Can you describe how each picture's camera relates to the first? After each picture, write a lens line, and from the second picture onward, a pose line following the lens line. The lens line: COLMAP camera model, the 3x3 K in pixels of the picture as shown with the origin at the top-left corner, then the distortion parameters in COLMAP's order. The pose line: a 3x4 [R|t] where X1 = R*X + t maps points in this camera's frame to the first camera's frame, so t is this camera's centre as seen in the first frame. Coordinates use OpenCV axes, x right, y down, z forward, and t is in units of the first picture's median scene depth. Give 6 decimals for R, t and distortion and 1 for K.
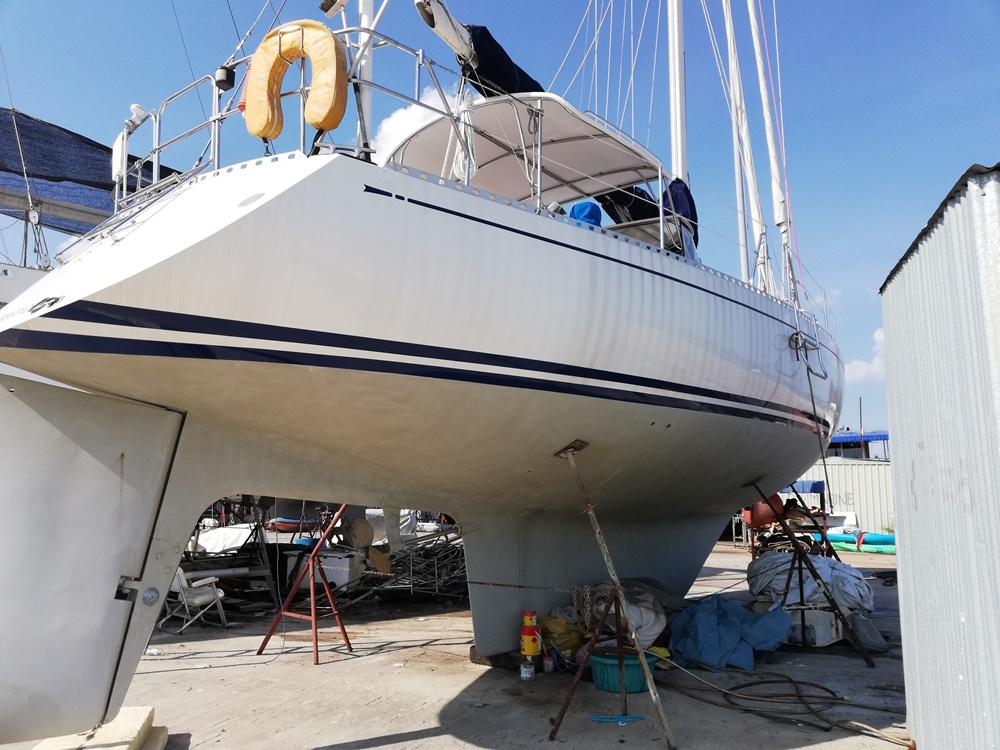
lens RADIAL K [[747.8, 0, 491.3], [0, 747.8, 381.1], [0, 0, 1]] dist [0.013743, -0.036825]
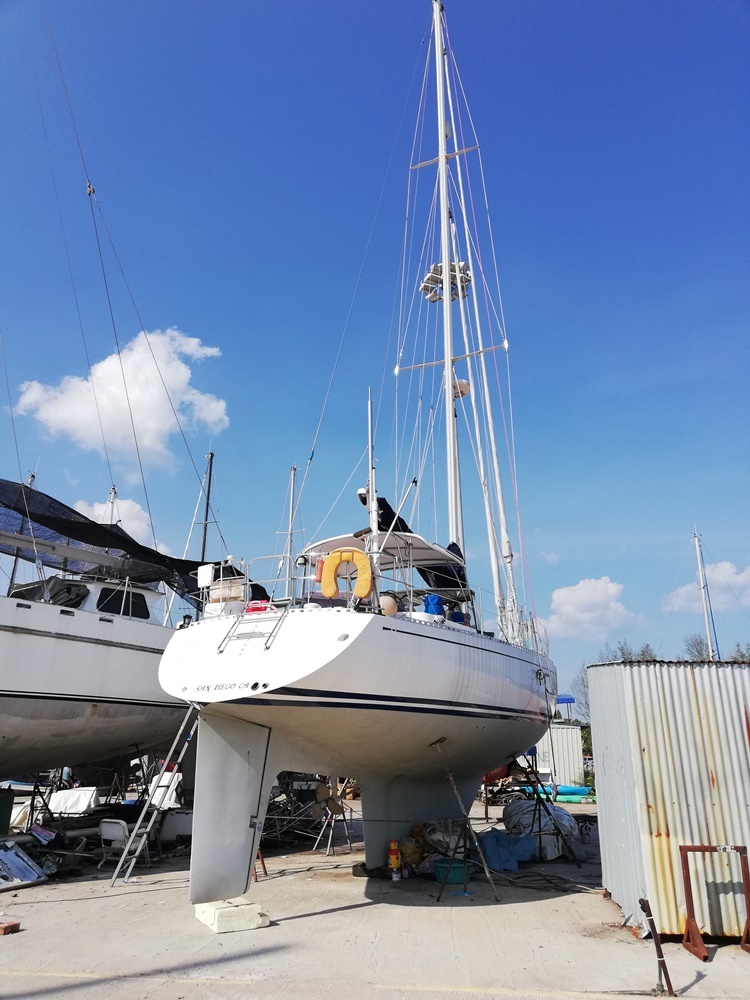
lens RADIAL K [[747.8, 0, 380.6], [0, 747.8, 492.7], [0, 0, 1]] dist [0.013743, -0.036825]
pose [[0.968019, 0.075963, 0.239099, -0.396610], [-0.032312, 0.982870, -0.181446, -0.134071], [-0.248786, 0.167917, 0.953892, -0.645305]]
